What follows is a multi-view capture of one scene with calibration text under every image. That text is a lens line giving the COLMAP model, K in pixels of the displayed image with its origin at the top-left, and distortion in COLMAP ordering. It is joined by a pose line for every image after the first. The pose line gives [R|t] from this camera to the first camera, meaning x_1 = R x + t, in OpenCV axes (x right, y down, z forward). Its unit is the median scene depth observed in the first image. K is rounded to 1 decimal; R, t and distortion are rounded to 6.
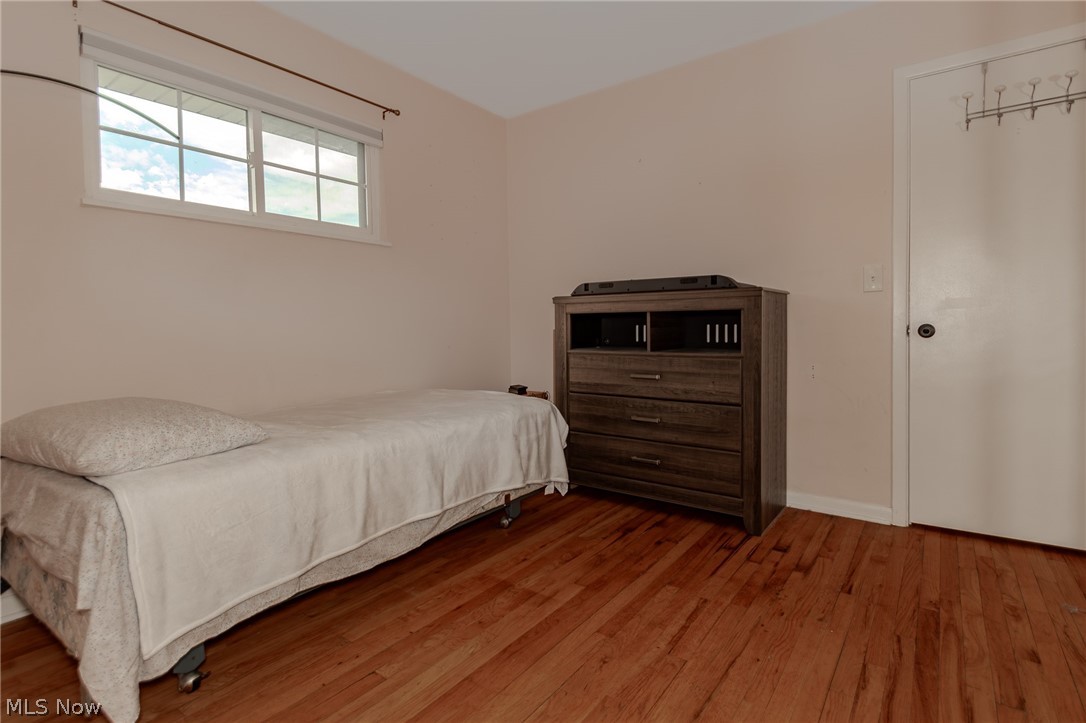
lens RADIAL K [[518.0, 0, 555.8], [0, 518.0, 334.1], [0, 0, 1]] dist [0.002282, 0.000232]
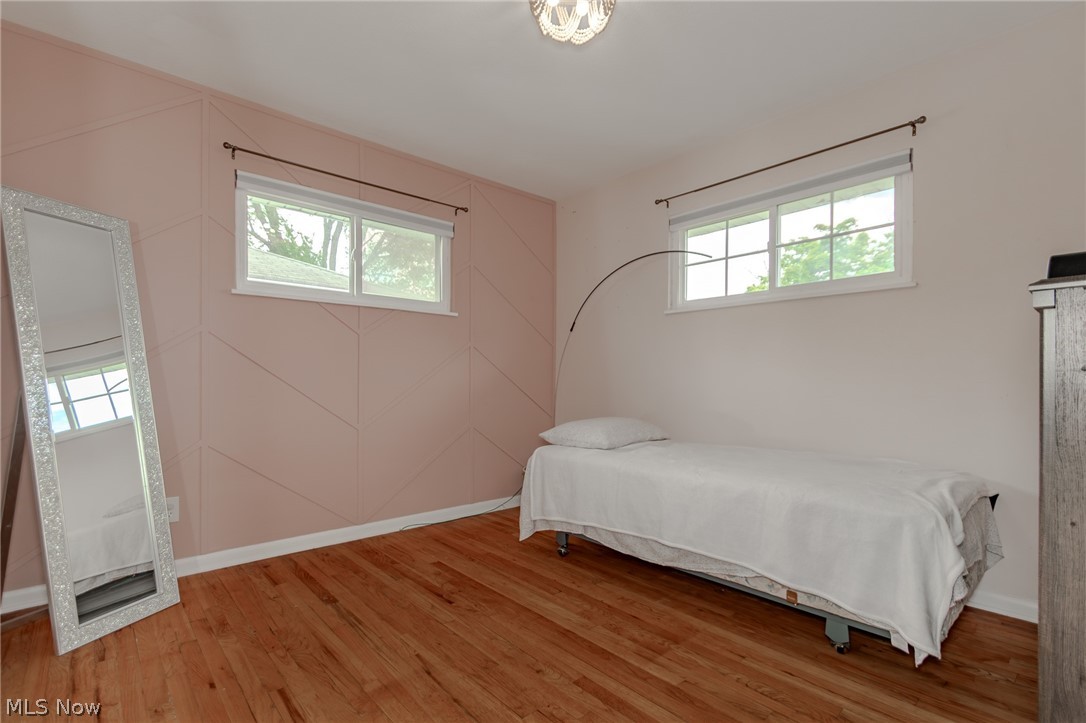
lens RADIAL K [[501.5, 0, 541.0], [0, 501.5, 377.8], [0, 0, 1]] dist [-0.000962, -0.000281]
pose [[-0.194519, 0.013212, -0.980810, 0.953064], [-0.013776, 0.999774, 0.016200, -0.042614], [0.980802, 0.016663, -0.194293, 0.964903]]
